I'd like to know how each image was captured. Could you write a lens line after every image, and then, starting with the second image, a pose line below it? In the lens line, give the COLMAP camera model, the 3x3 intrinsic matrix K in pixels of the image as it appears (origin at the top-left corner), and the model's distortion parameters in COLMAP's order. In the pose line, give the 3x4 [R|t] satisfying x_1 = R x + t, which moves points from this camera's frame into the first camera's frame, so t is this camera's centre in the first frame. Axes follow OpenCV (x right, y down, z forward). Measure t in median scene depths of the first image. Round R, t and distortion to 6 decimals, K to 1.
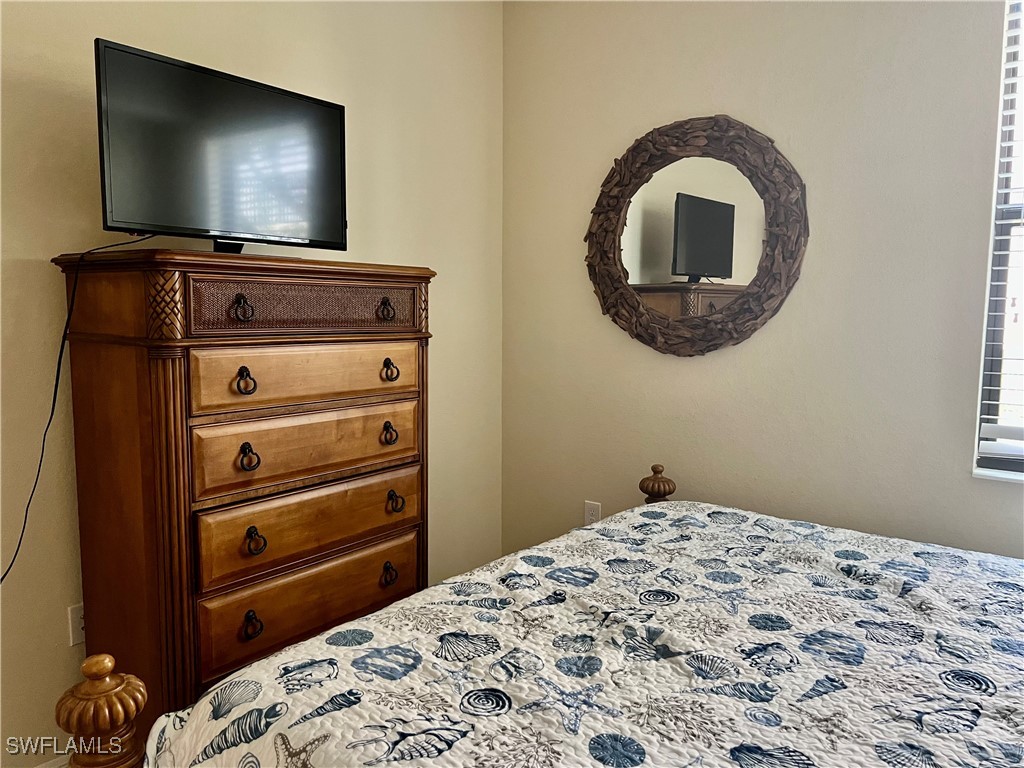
lens RADIAL K [[767.4, 0, 512.0], [0, 767.4, 384.0], [0, 0, 1]] dist [0.076852, -0.113785]
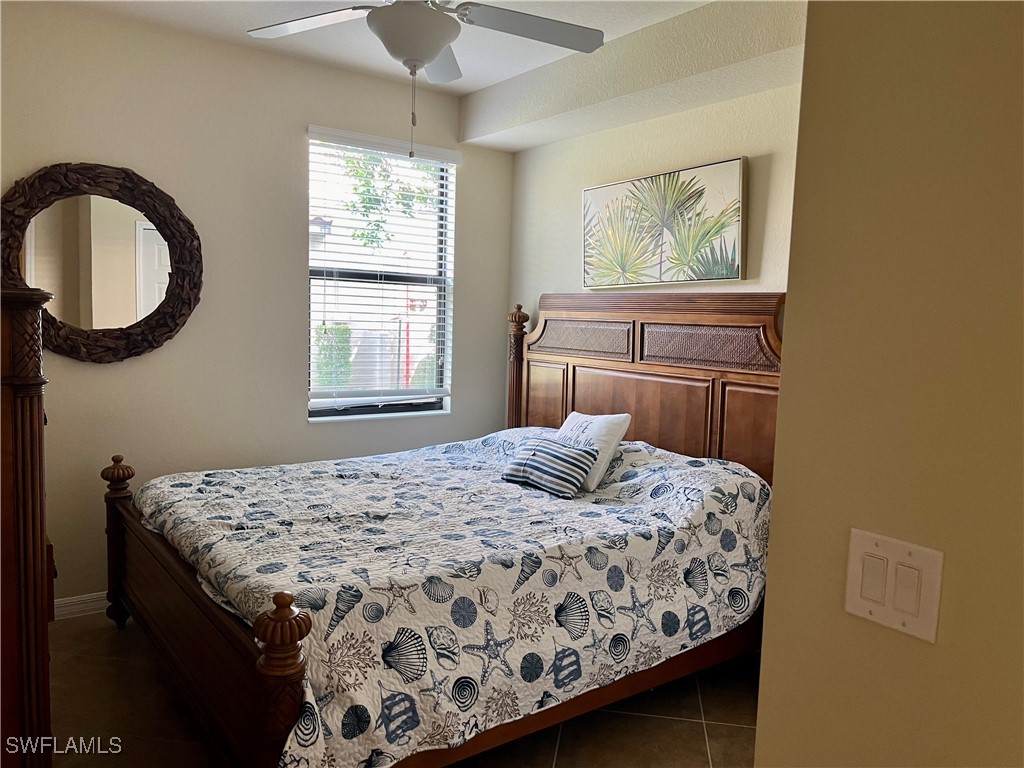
lens RADIAL K [[767.4, 0, 512.0], [0, 767.4, 384.0], [0, 0, 1]] dist [0.076852, -0.113785]
pose [[0.265817, -0.085352, 0.960238, -1.282090], [0.064325, 0.995423, 0.070673, -0.081528], [-0.961875, 0.042982, 0.270091, 0.132722]]
